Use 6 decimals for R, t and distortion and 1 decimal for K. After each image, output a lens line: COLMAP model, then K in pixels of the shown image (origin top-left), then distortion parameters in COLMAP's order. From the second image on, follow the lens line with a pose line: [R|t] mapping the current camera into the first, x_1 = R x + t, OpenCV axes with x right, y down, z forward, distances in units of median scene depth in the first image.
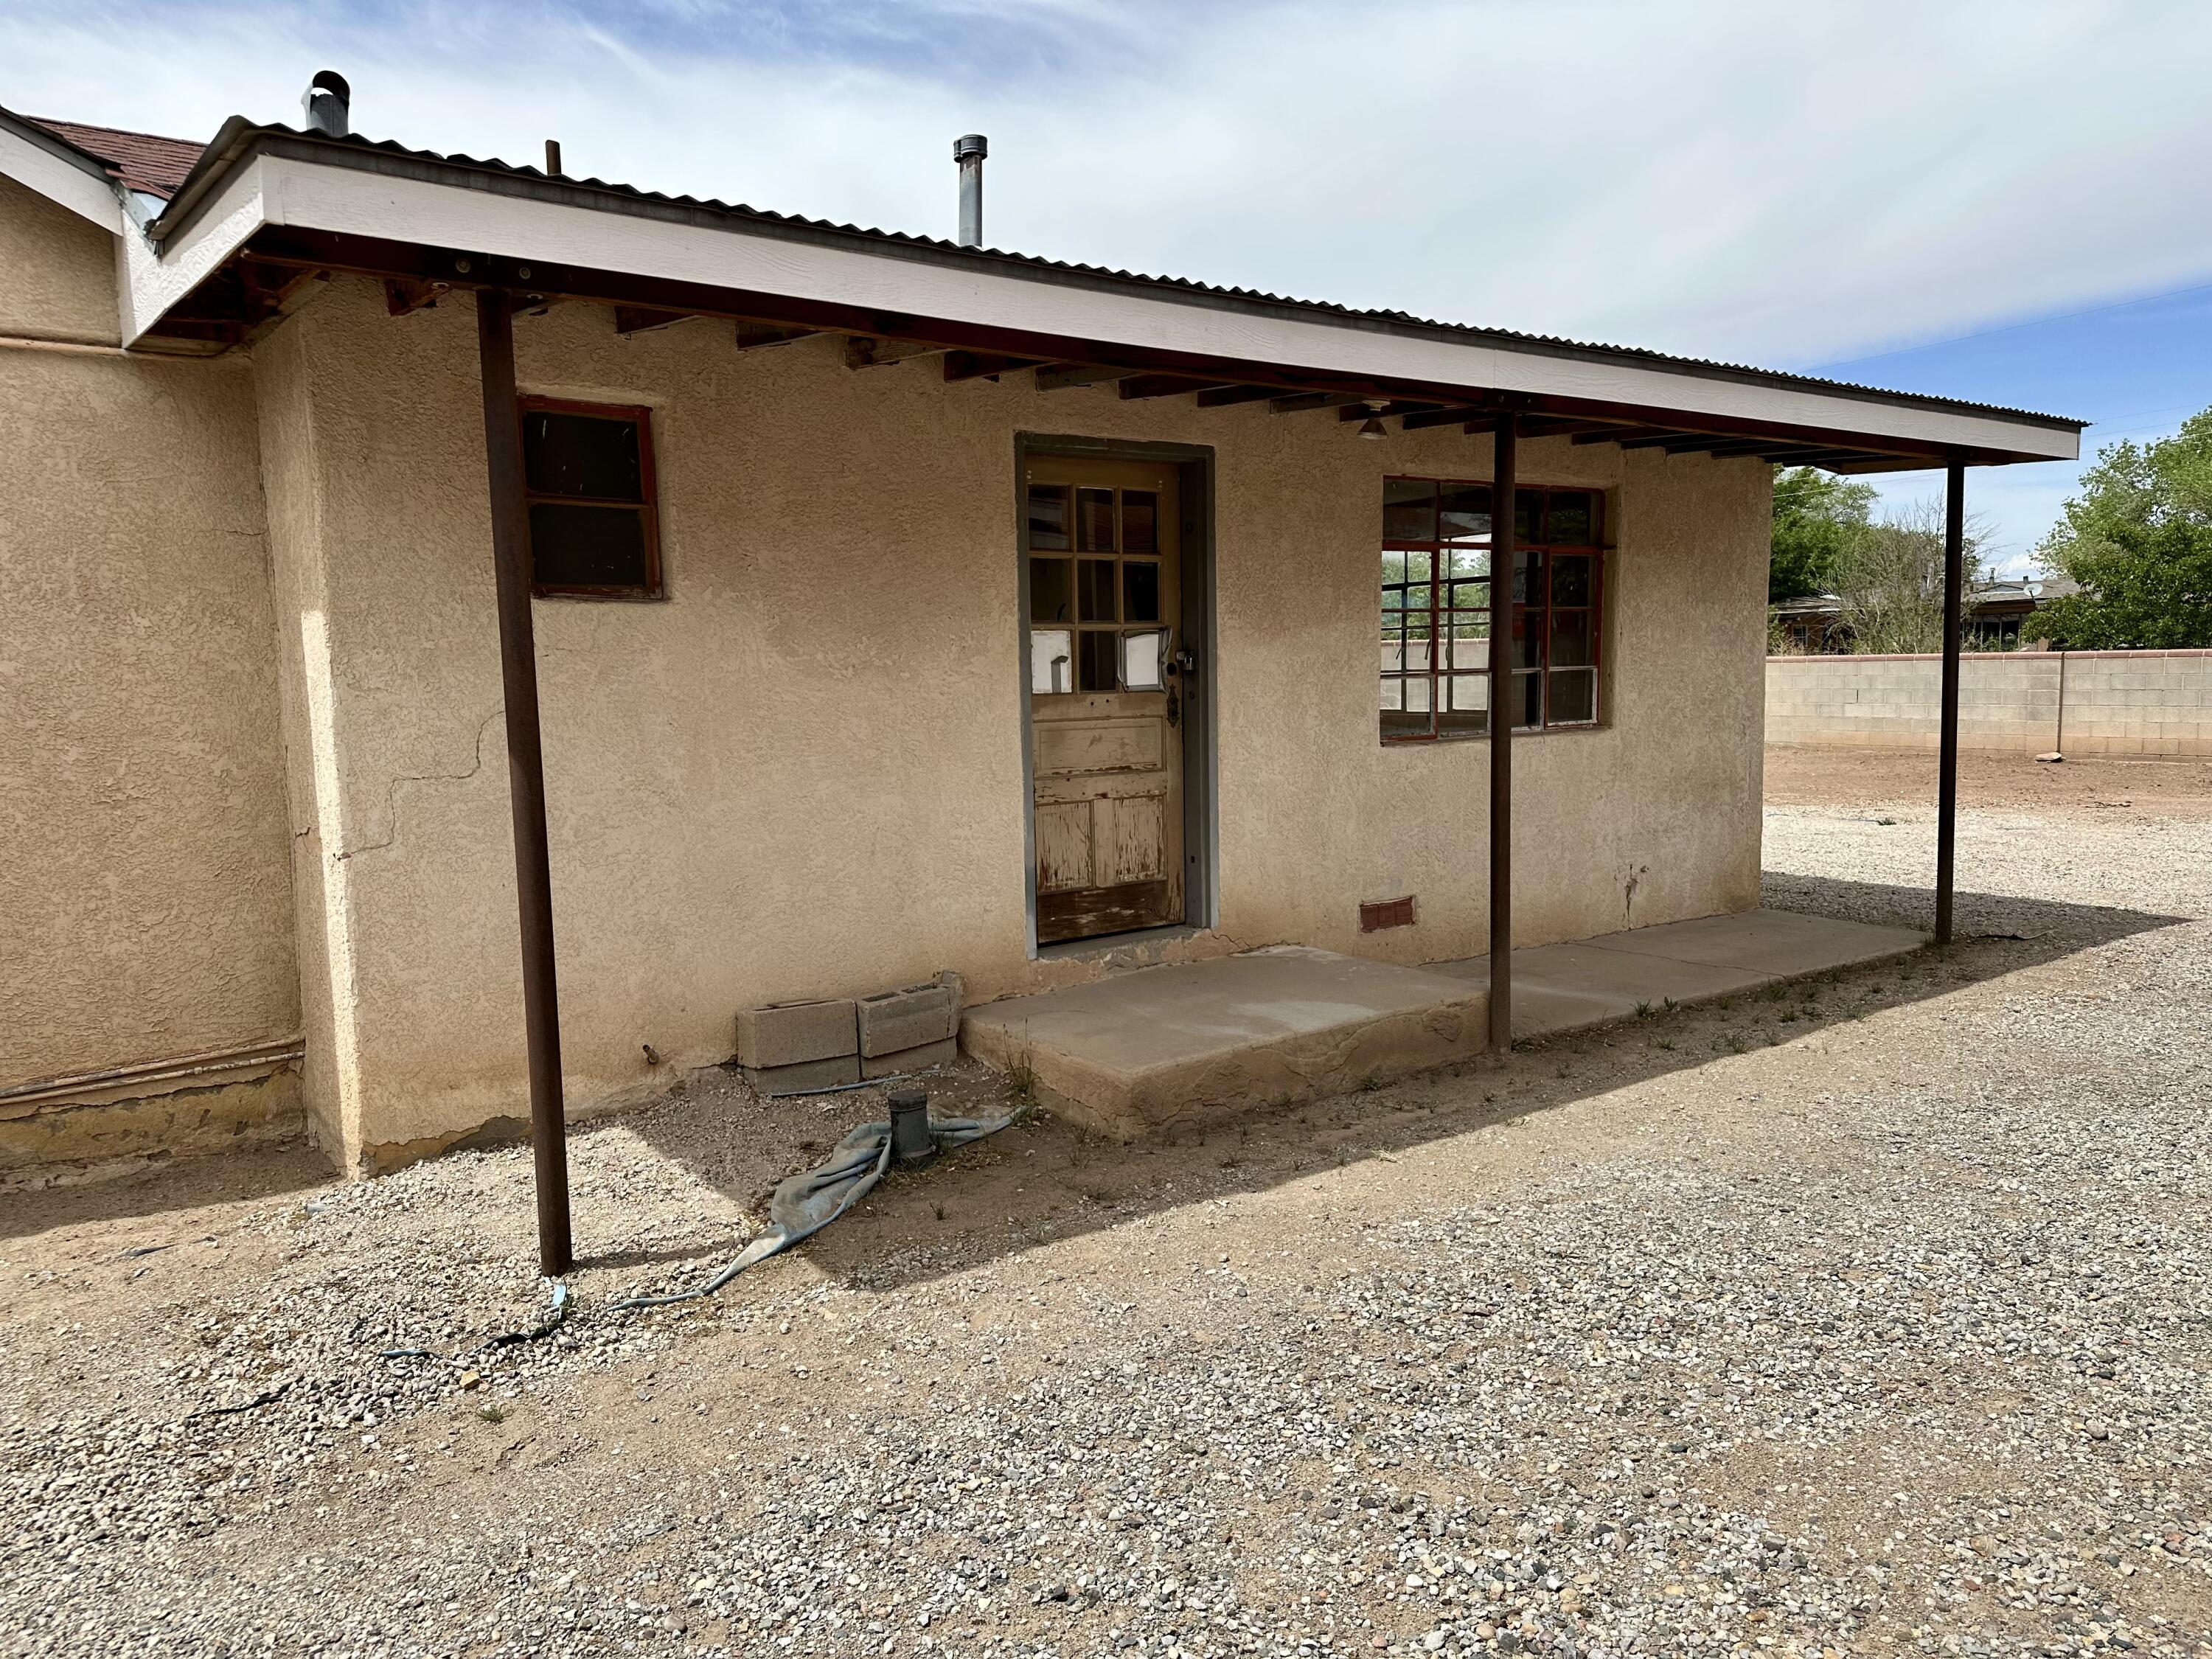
lens RADIAL K [[1558.5, 0, 1140.9], [0, 1558.5, 838.0], [0, 0, 1]] dist [0.072080, -0.087872]
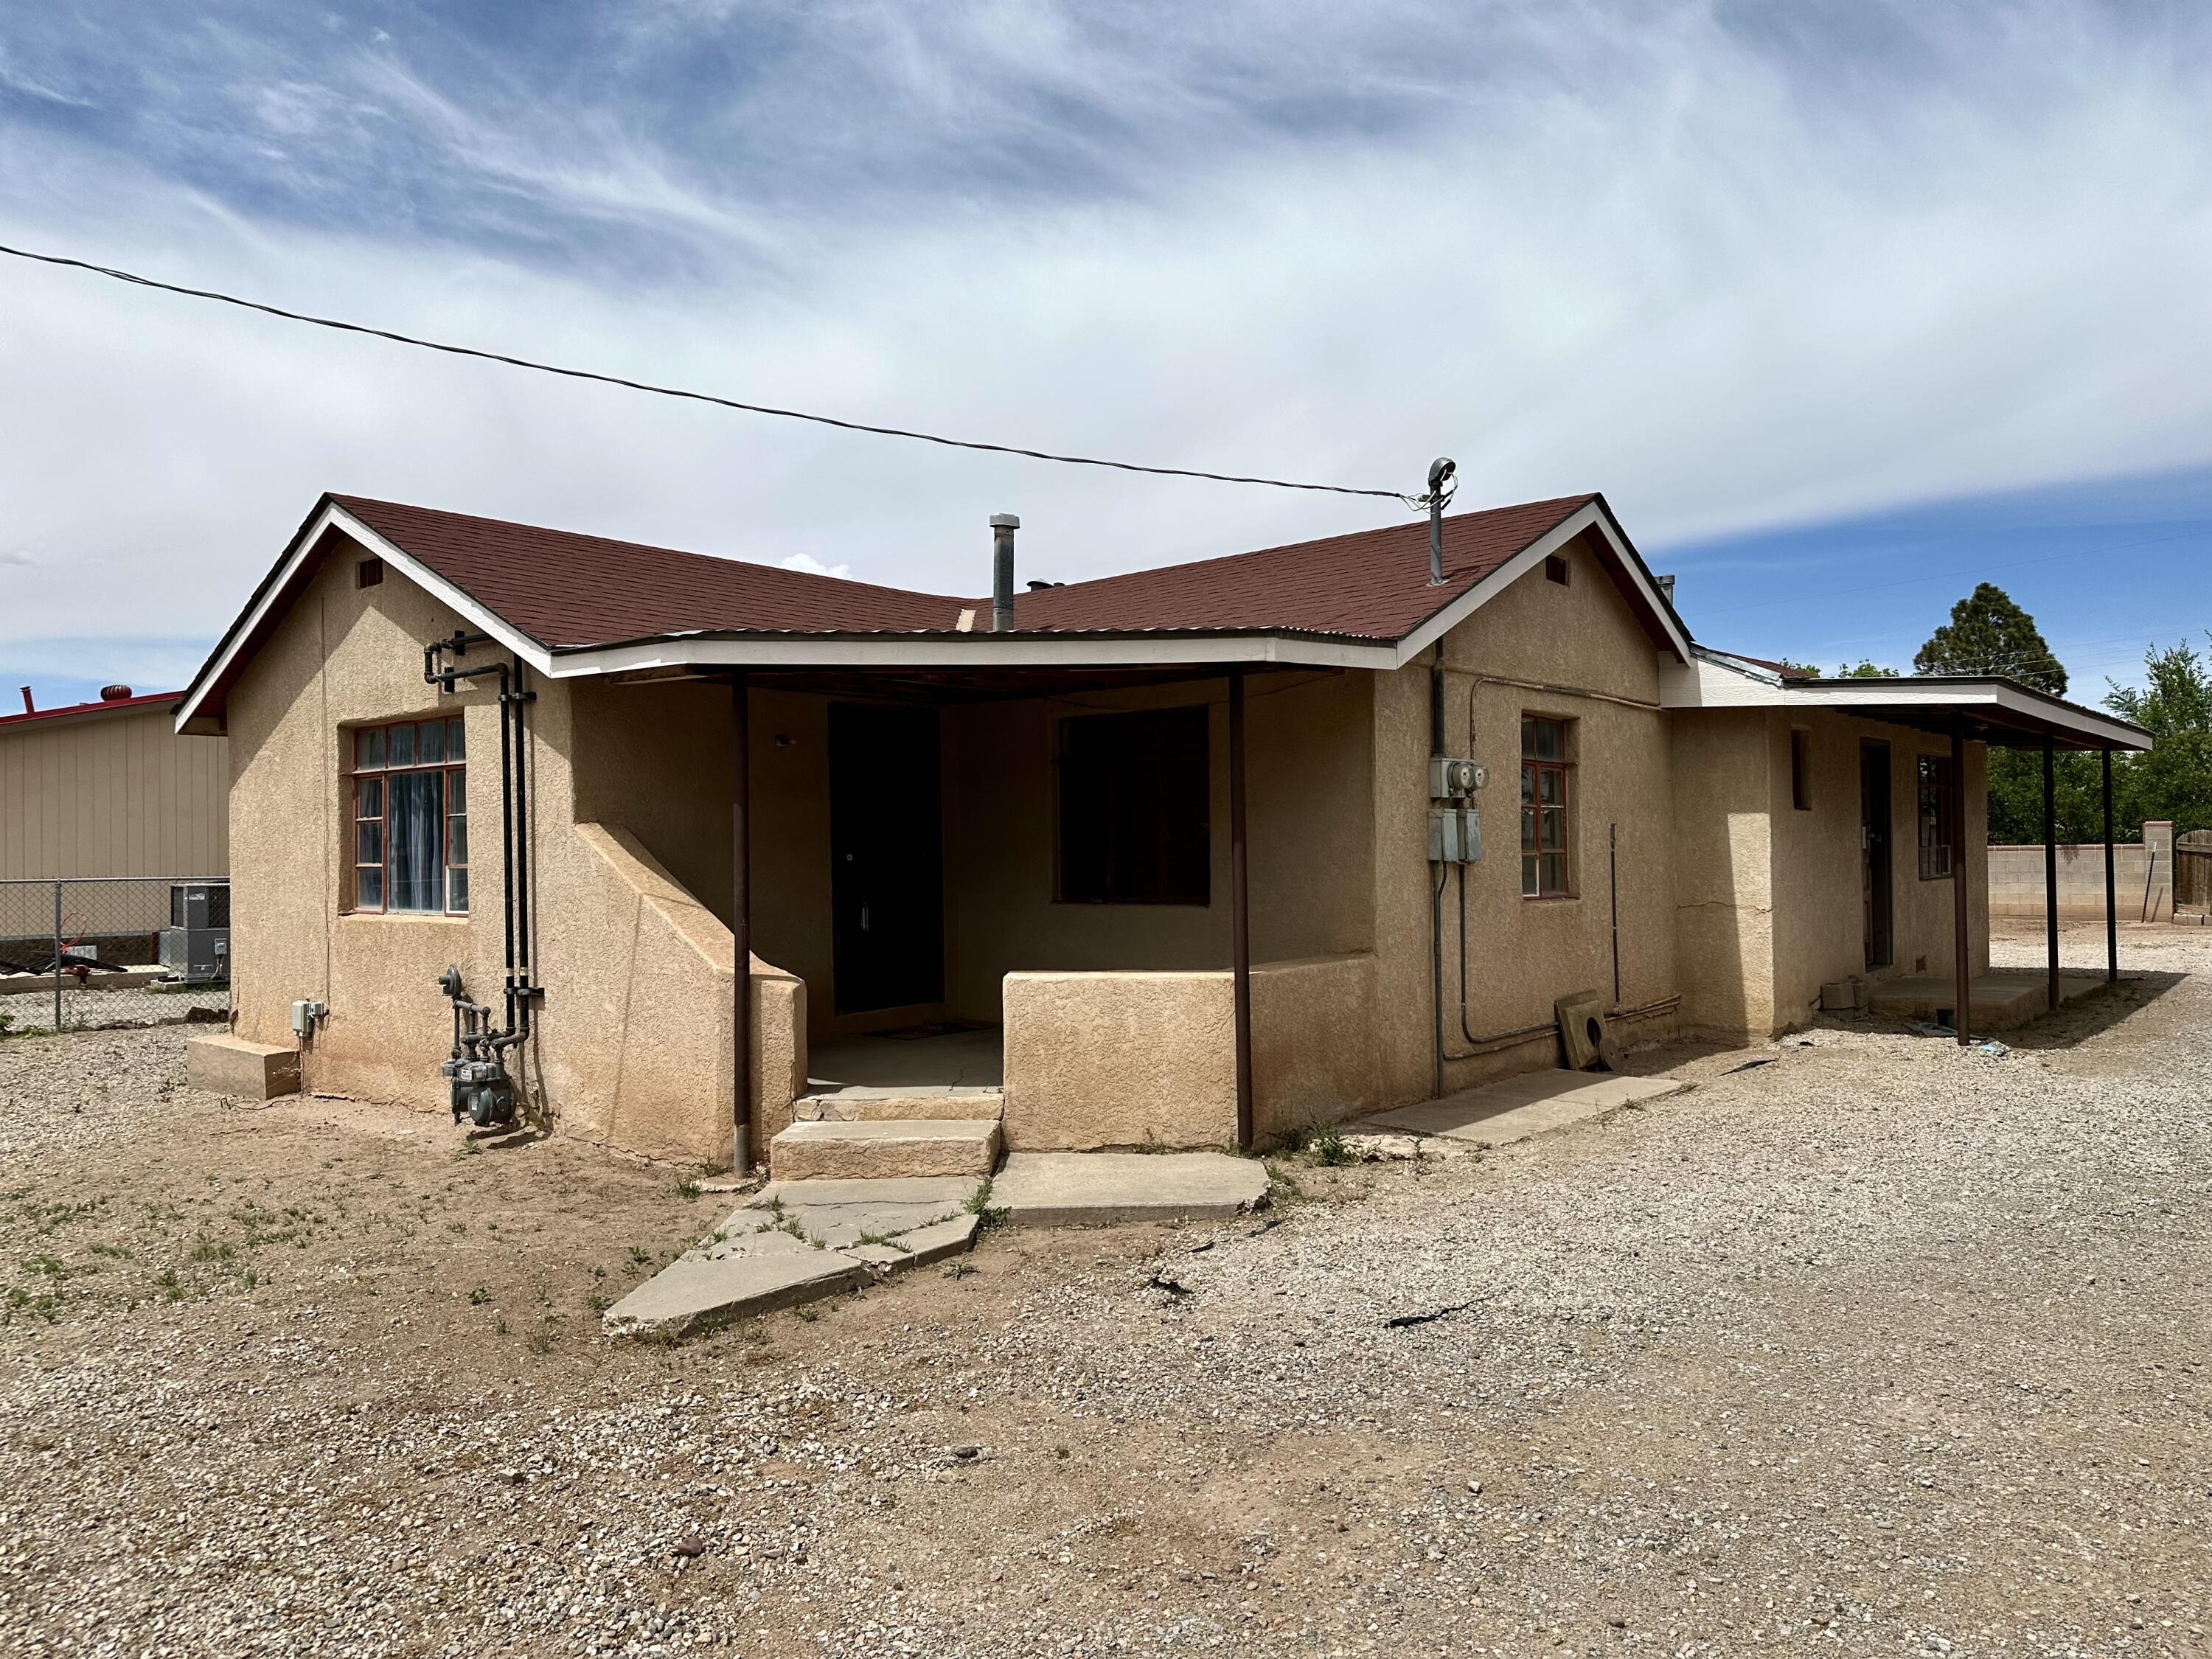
lens RADIAL K [[1600.0, 0, 1106.0], [0, 1600.0, 829.5], [0, 0, 1]] dist [0.086285, -0.093078]
pose [[0.972570, 0.009374, 0.232423, -1.483822], [0.021083, 0.991523, -0.128211, 0.134111], [-0.231655, 0.129594, 0.964127, -0.871854]]
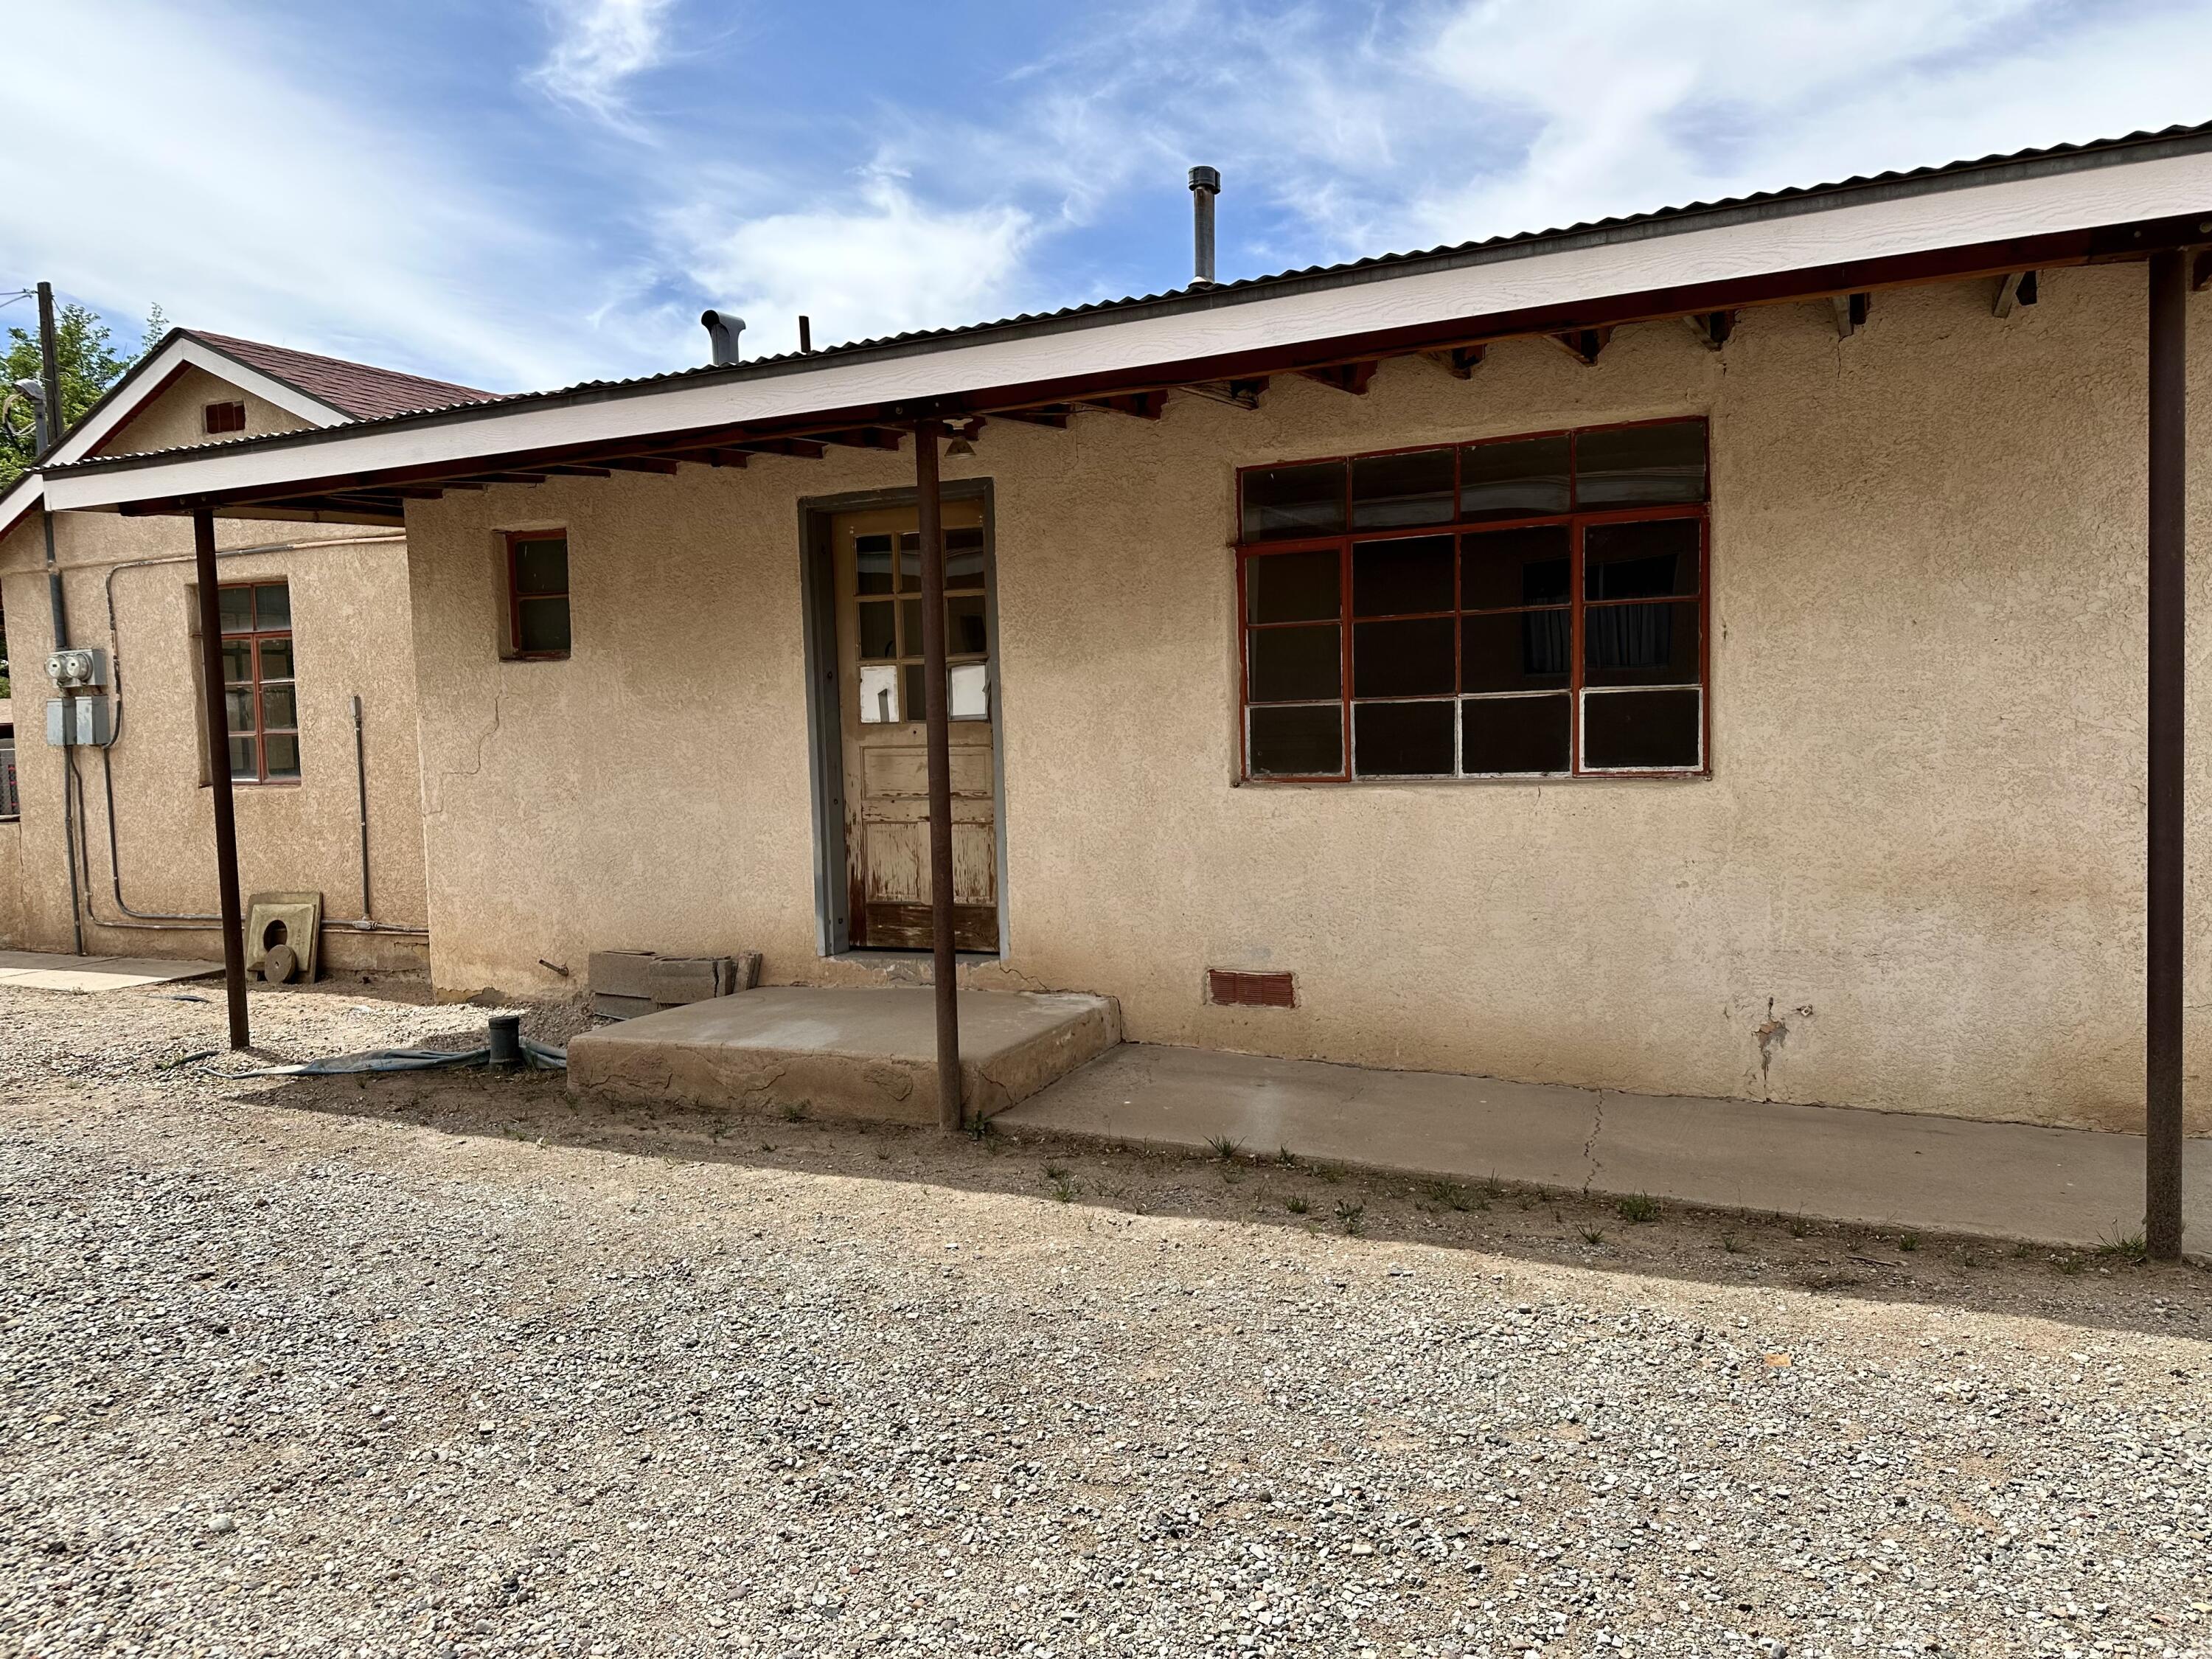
lens RADIAL K [[1540.2, 0, 1106.0], [0, 1540.2, 829.5], [0, 0, 1]] dist [0.071930, -0.091250]
pose [[0.466588, 0.067050, -0.881930, 0.932834], [-0.081957, 0.996110, 0.032371, -0.062067], [0.880670, 0.057177, 0.470268, 0.594238]]
